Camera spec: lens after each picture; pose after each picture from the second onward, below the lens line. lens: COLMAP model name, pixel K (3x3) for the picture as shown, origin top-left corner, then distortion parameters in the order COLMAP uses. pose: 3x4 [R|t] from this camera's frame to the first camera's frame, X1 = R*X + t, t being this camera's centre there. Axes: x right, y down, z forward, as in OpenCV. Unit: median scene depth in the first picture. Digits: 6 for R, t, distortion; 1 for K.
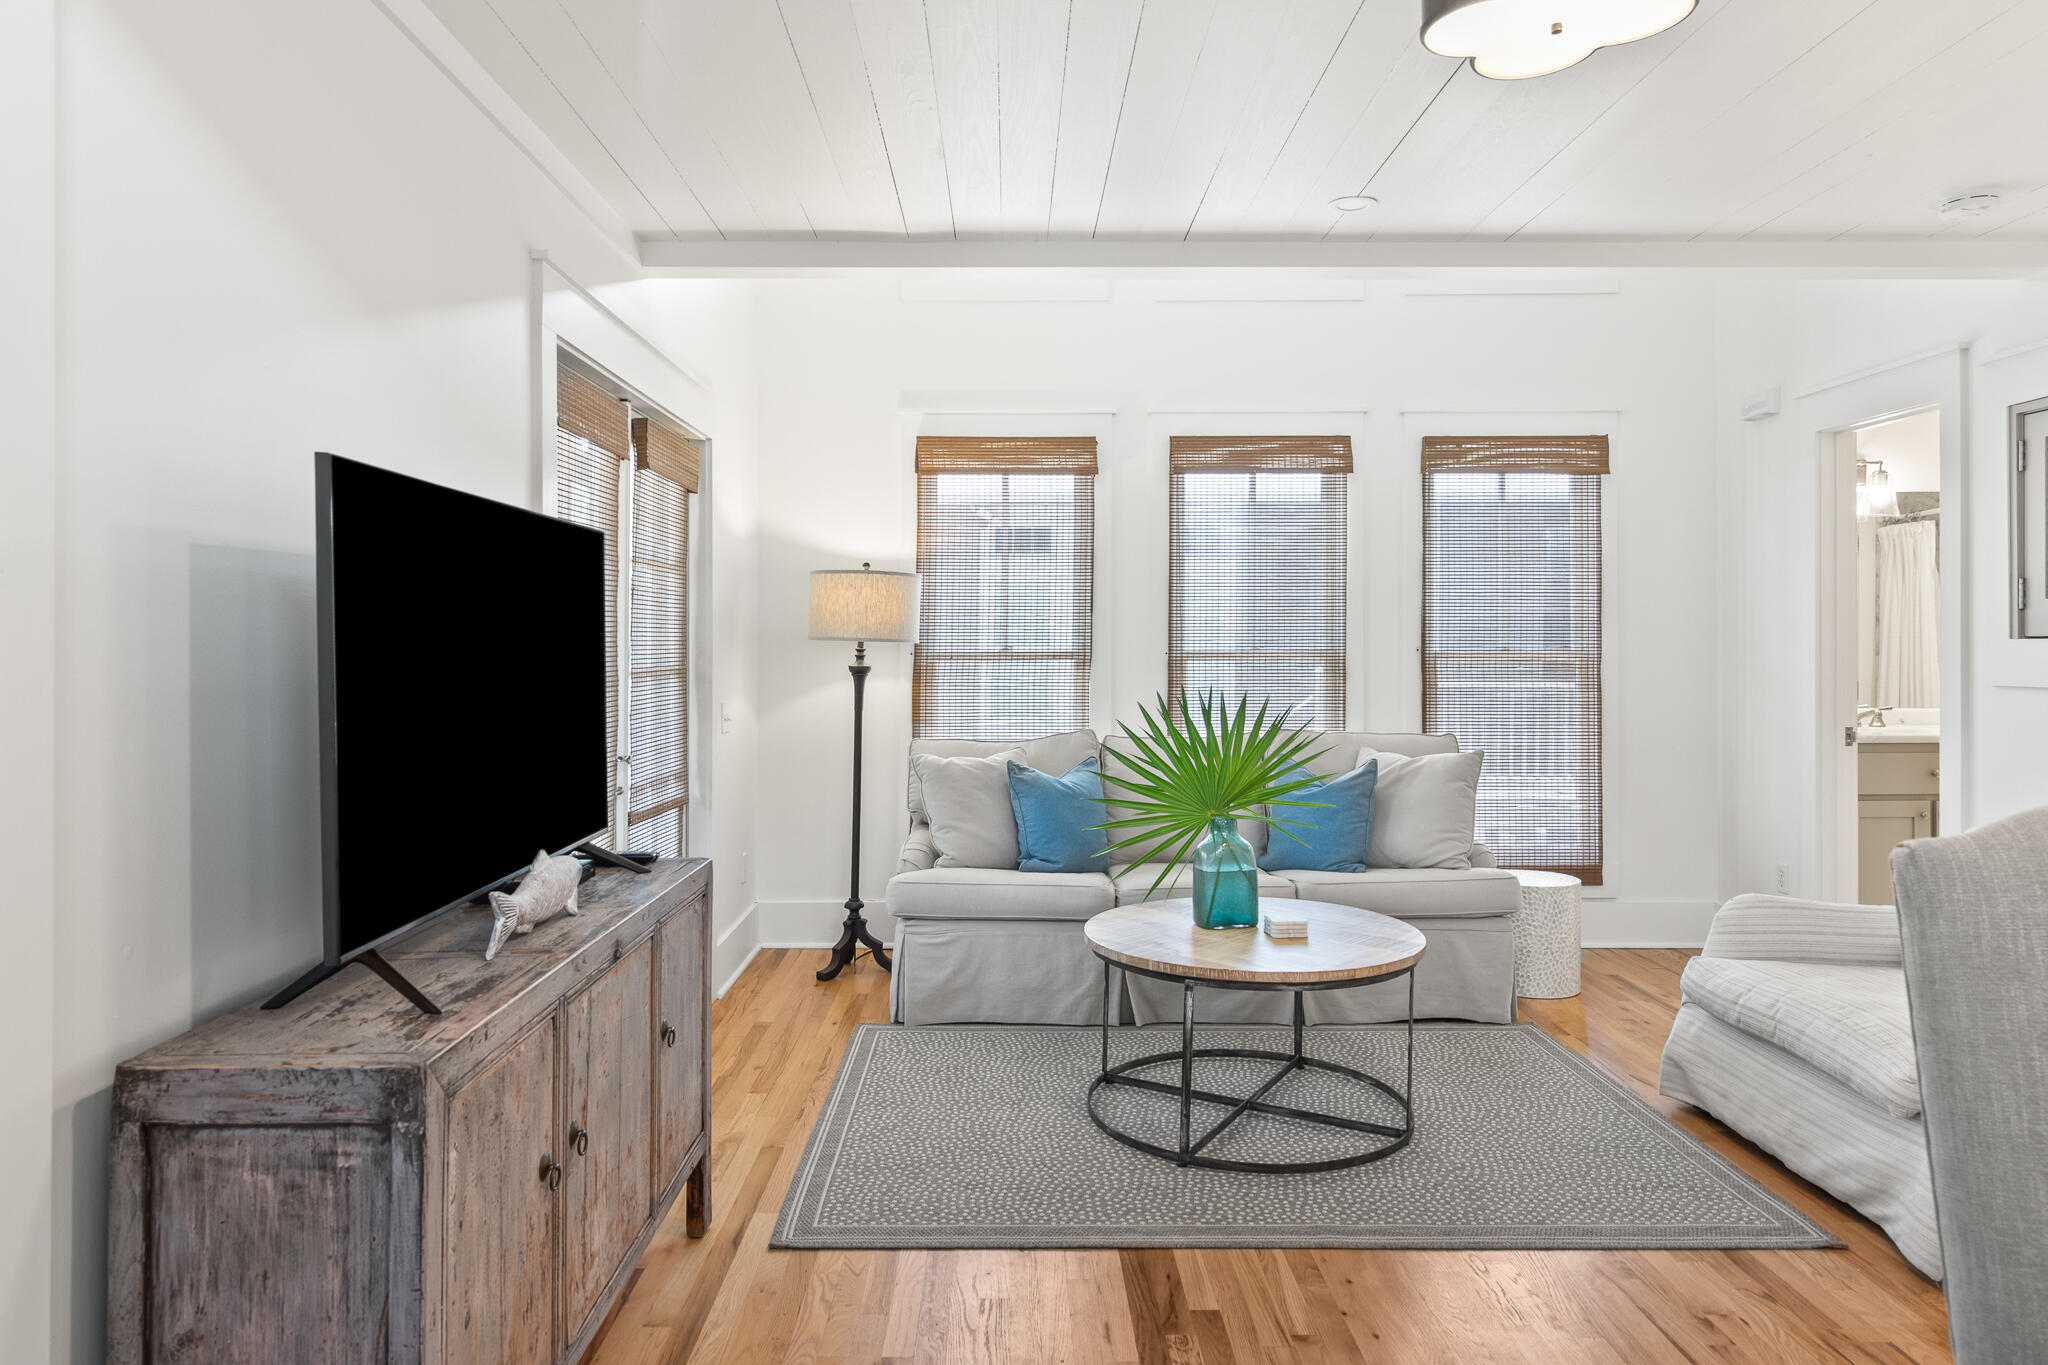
lens RADIAL K [[1274.1, 0, 1031.2], [0, 1274.1, 644.1], [0, 0, 1]] dist [0.008059, -0.001685]
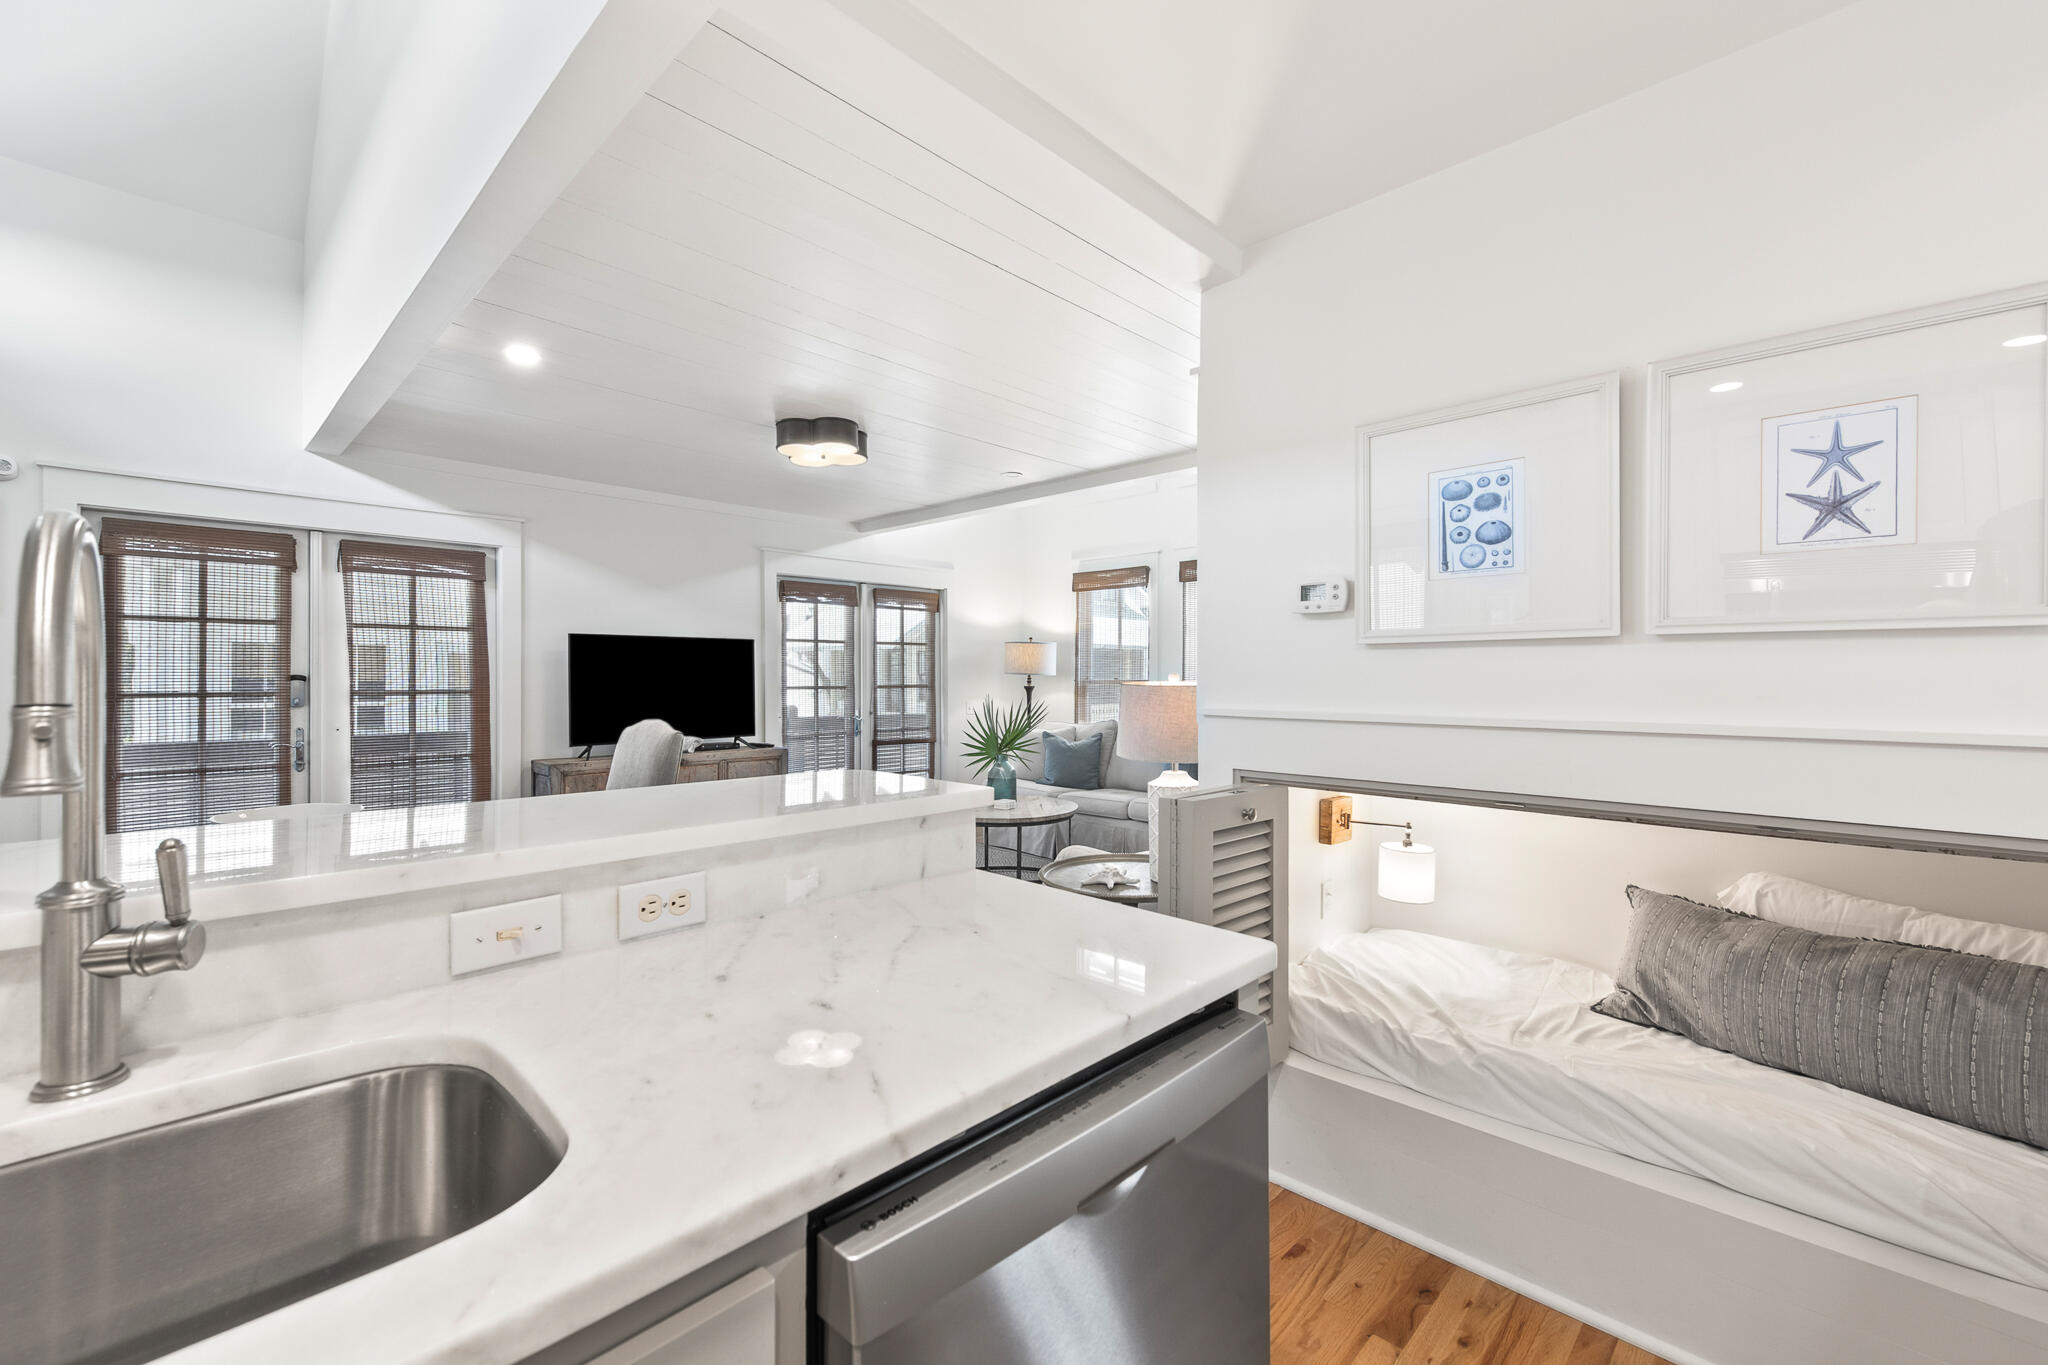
lens RADIAL K [[848.7, 0, 1068.5], [0, 848.7, 673.5], [0, 0, 1]] dist [0.001410, 0.000039]
pose [[0.735283, 0.003649, -0.677750, 0.879981], [-0.003447, 0.999993, 0.001644, -0.005940], [0.677751, 0.001128, 0.735291, -0.003352]]
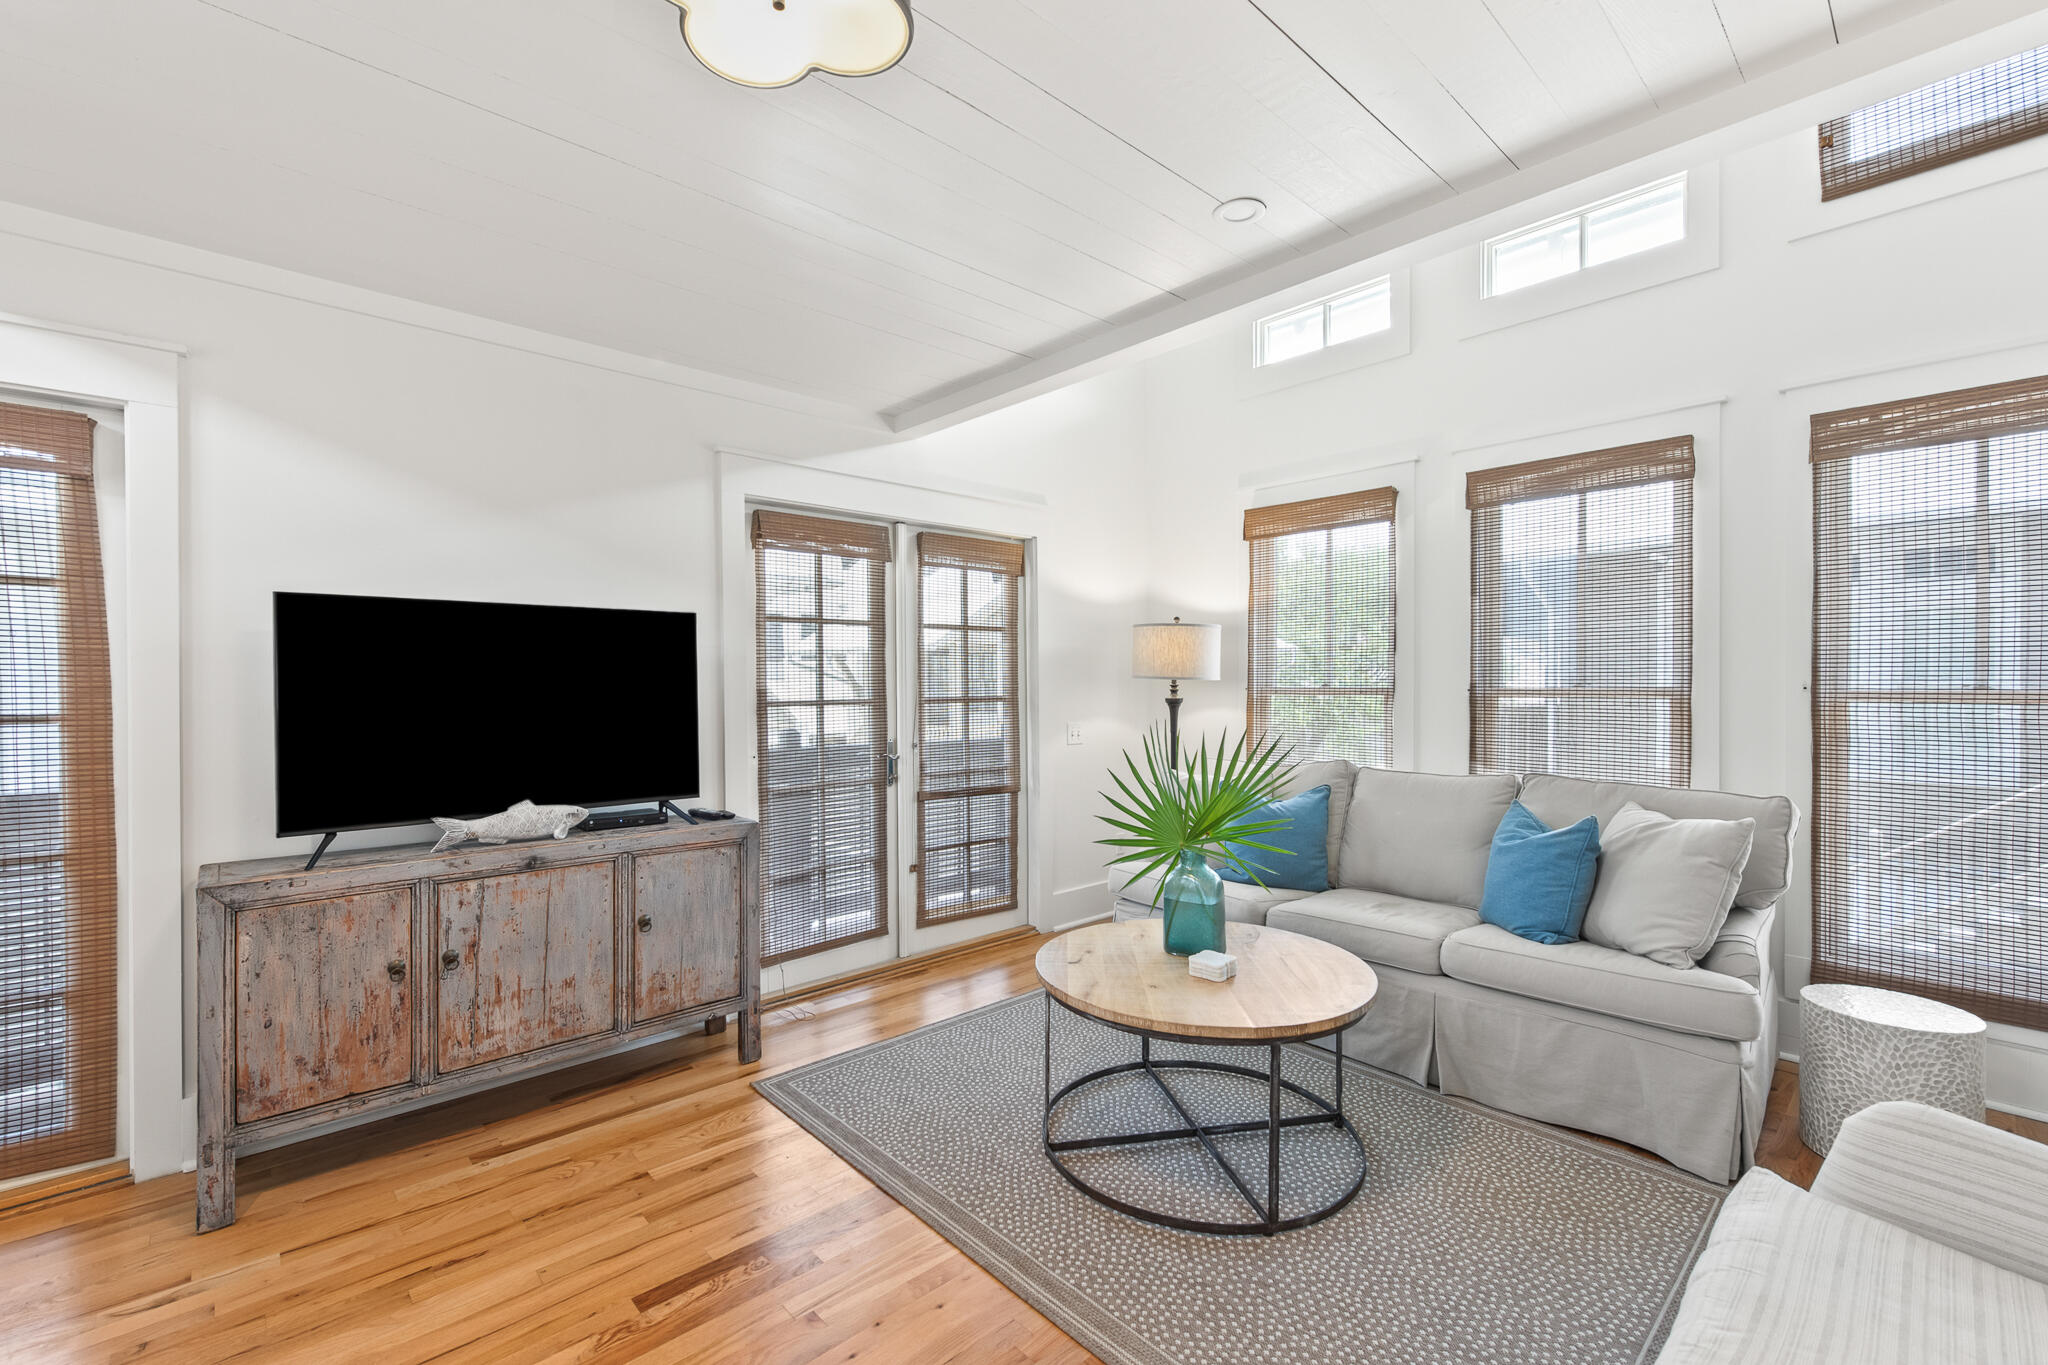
lens RADIAL K [[876.0, 0, 1021.8], [0, 876.0, 686.7], [0, 0, 1]] dist [0.000524, -0.000089]
pose [[0.664087, 0.004089, -0.747644, 0.420726], [0.001465, 0.999976, 0.006770, -0.000629], [0.747654, -0.005591, 0.664065, 0.302917]]
